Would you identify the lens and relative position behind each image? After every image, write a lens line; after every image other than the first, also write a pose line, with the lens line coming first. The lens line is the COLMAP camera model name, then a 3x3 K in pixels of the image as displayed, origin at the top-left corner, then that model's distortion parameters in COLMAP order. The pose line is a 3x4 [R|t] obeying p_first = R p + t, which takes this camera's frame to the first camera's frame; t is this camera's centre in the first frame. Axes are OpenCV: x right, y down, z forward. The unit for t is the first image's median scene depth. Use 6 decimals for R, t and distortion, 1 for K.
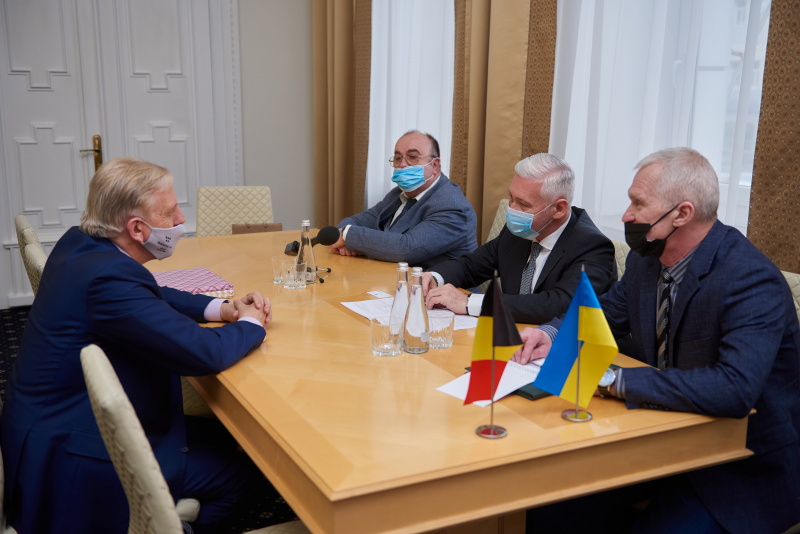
lens RADIAL K [[976.0, 0, 404.7], [0, 976.0, 264.1], [0, 0, 1]] dist [0.061635, 0.000000]
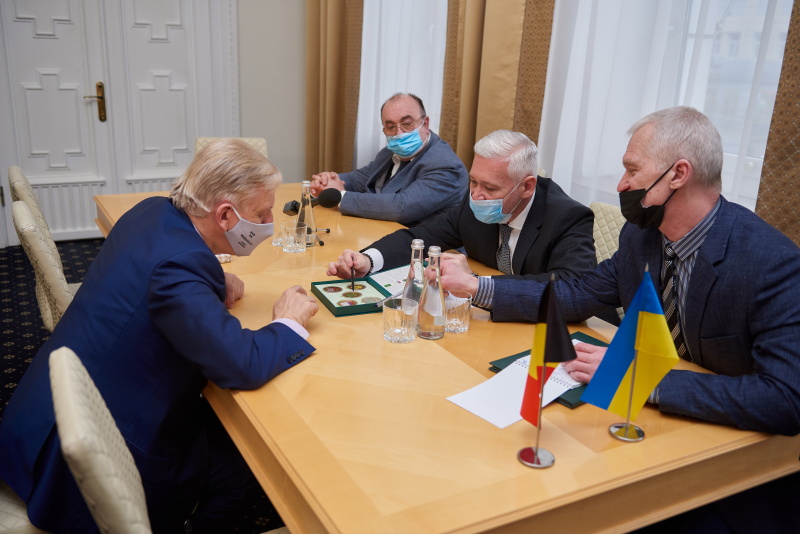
lens RADIAL K [[772.1, 0, 398.9], [0, 772.1, 261.6], [0, 0, 1]] dist [0.006412, 0.000000]
pose [[0.998815, 0.018842, 0.044866, -0.036539], [-0.022990, 0.995326, 0.093793, -0.034184], [-0.042889, -0.094713, 0.994580, 0.195388]]
